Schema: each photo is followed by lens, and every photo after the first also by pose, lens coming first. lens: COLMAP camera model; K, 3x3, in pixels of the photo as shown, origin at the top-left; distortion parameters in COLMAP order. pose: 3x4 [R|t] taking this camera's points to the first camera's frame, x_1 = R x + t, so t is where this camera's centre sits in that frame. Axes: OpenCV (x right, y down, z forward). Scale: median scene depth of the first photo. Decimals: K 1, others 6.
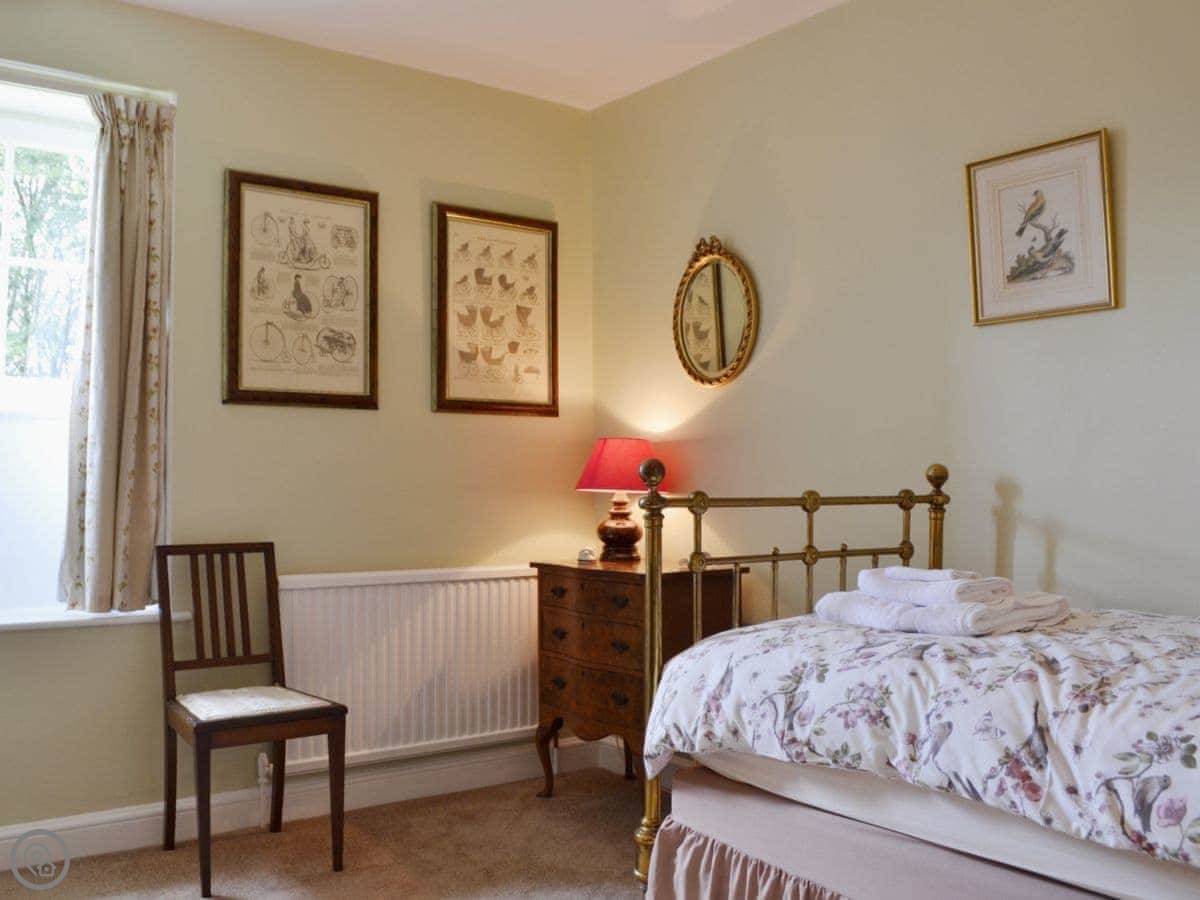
lens RADIAL K [[1102.0, 0, 549.0], [0, 1102.0, 449.7], [0, 0, 1]] dist [-0.073165, 0.016158]
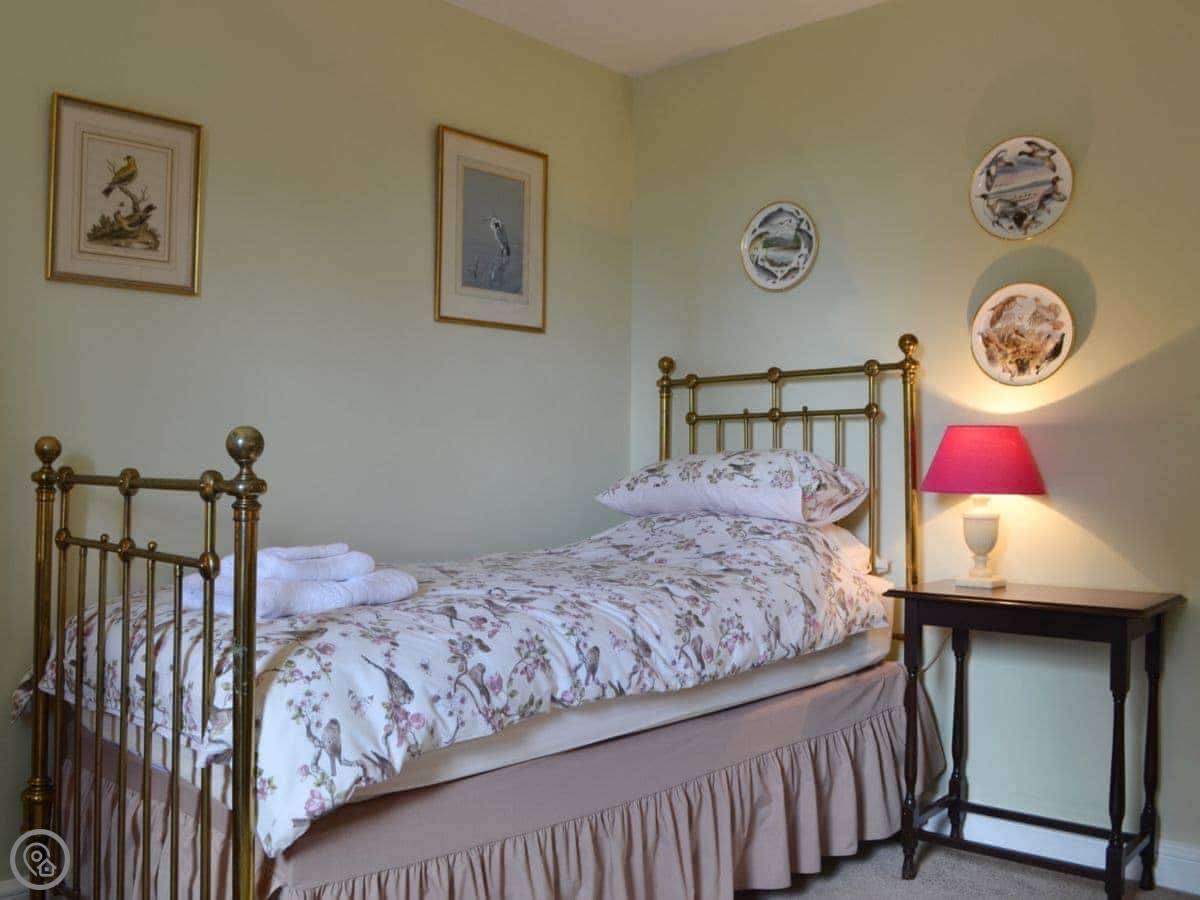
lens RADIAL K [[1102.0, 0, 549.0], [0, 1102.0, 449.7], [0, 0, 1]] dist [-0.073165, 0.016158]
pose [[-0.175544, 0.006643, 0.984449, -0.572578], [-0.034908, 0.999306, -0.012968, 0.021579], [-0.983853, -0.036642, -0.175190, 0.807880]]
